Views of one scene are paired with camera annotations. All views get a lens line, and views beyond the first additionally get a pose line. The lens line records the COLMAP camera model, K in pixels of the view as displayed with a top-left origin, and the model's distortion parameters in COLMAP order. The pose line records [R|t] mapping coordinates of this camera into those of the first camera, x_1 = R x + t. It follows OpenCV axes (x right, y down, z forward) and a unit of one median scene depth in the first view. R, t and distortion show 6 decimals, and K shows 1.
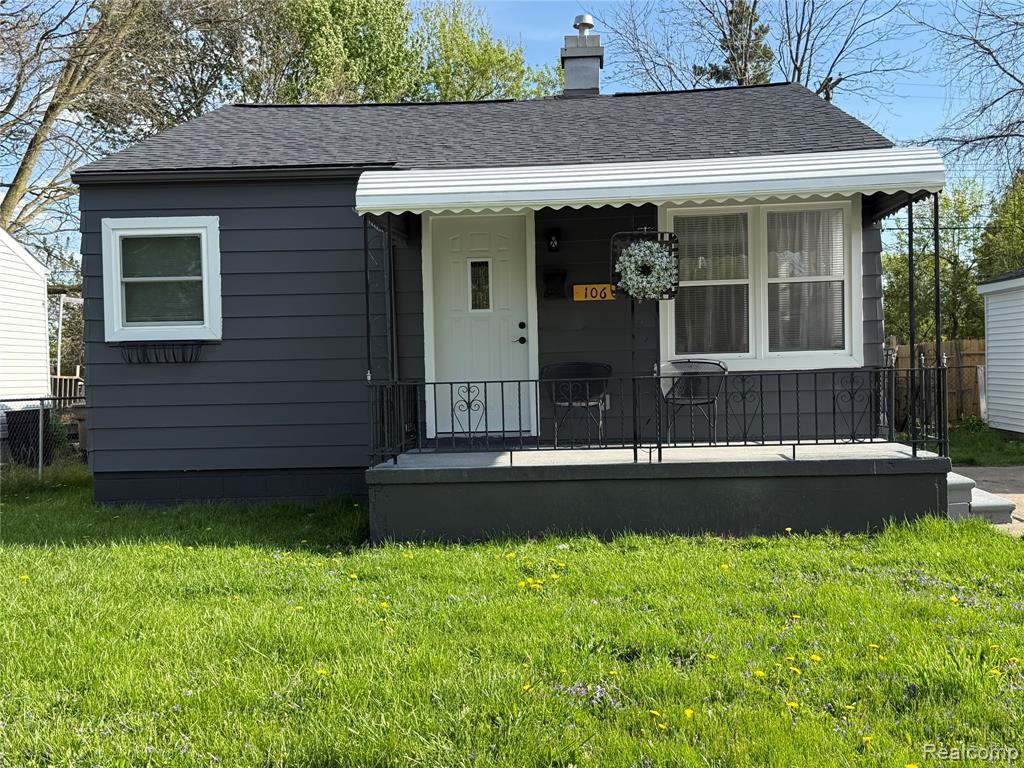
lens RADIAL K [[1170.7, 0, 512.0], [0, 1170.7, 384.0], [0, 0, 1]] dist [0.127945, -0.016365]
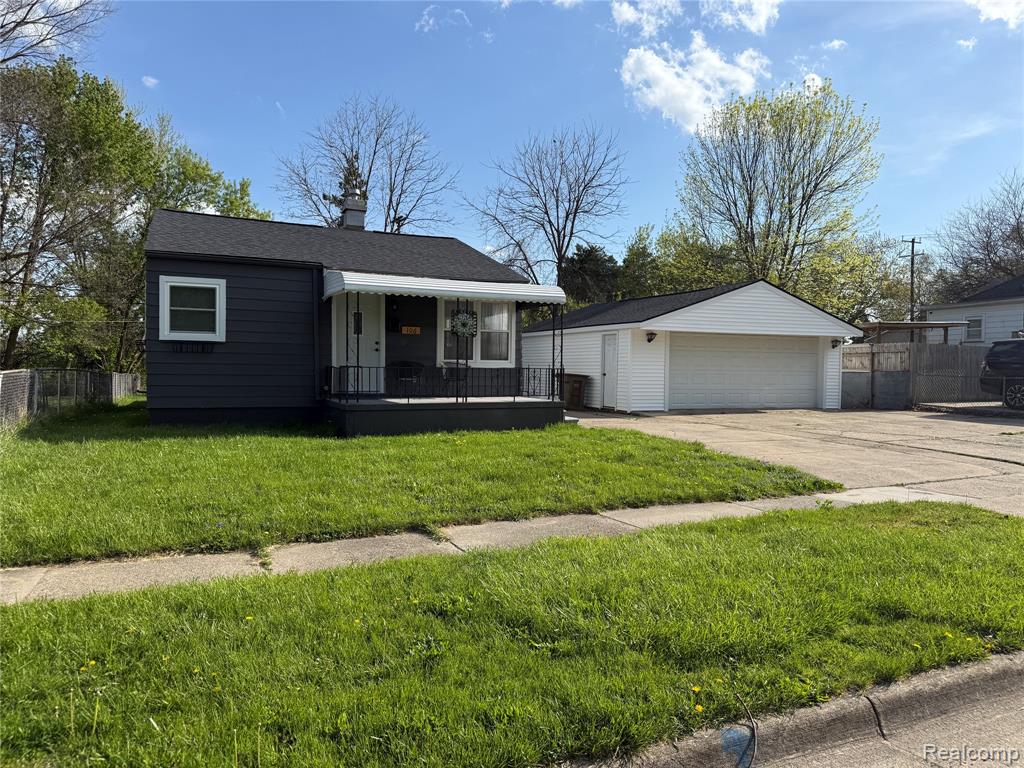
lens RADIAL K [[714.1, 0, 512.0], [0, 714.1, 384.0], [0, 0, 1]] dist [0.122705, -0.181474]
pose [[0.878465, 0.024513, 0.477178, -0.410086], [-0.027481, 0.999622, -0.000759, 0.020762], [-0.477016, -0.012447, 0.878807, -0.304525]]
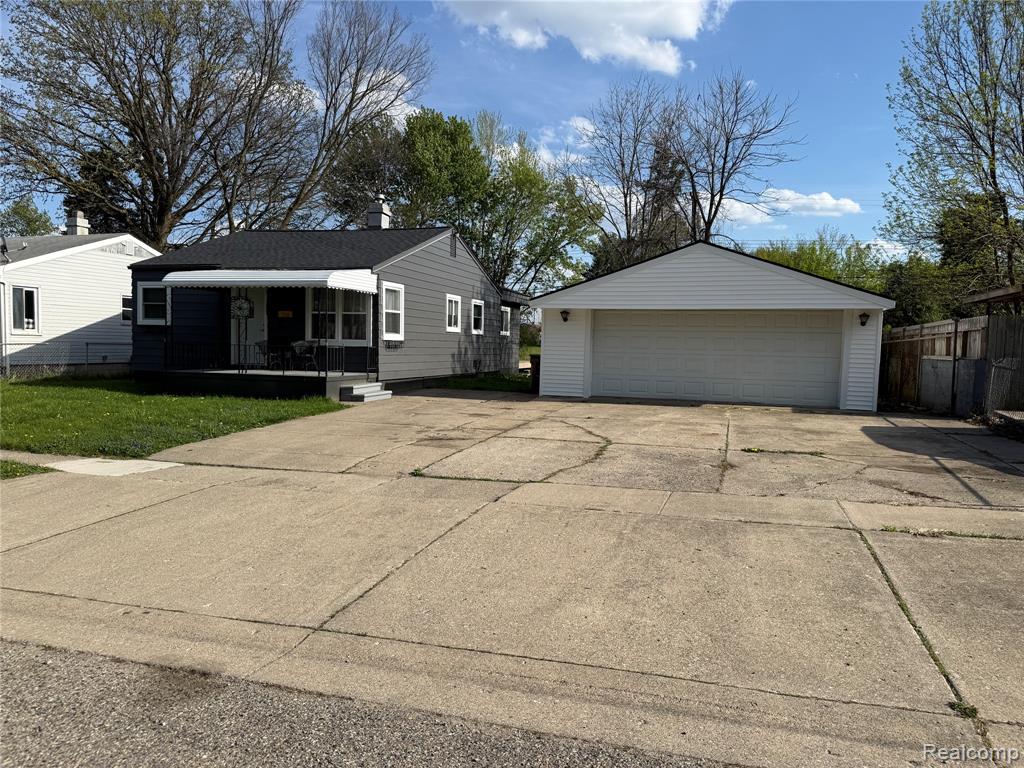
lens RADIAL K [[714.1, 0, 512.0], [0, 714.1, 384.0], [0, 0, 1]] dist [0.122705, -0.181474]
pose [[0.971803, 0.059464, -0.228171, 0.961700], [-0.048988, 0.997481, 0.051311, -0.028356], [0.230647, -0.038687, 0.972268, -0.510469]]
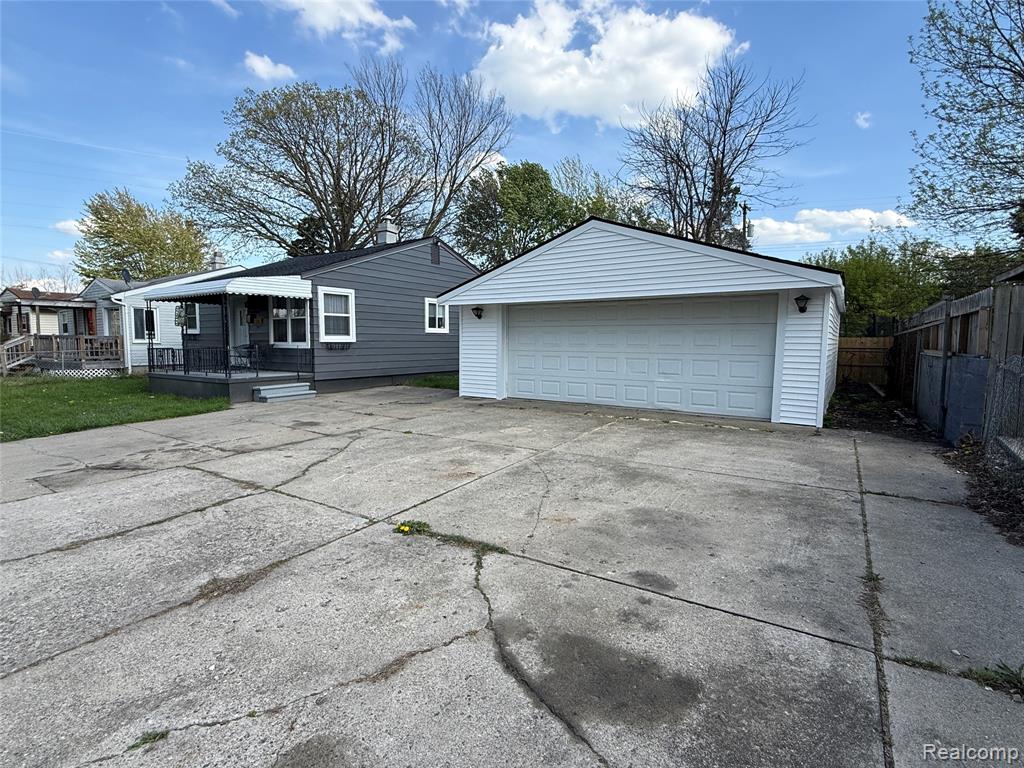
lens RADIAL K [[497.3, 0, 512.0], [0, 497.3, 384.0], [0, 0, 1]] dist [-0.001315, -0.000323]
pose [[0.869036, 0.070076, -0.489761, 1.286192], [-0.029046, 0.995437, 0.090890, -0.051624], [0.493896, -0.064760, 0.867106, 0.182736]]
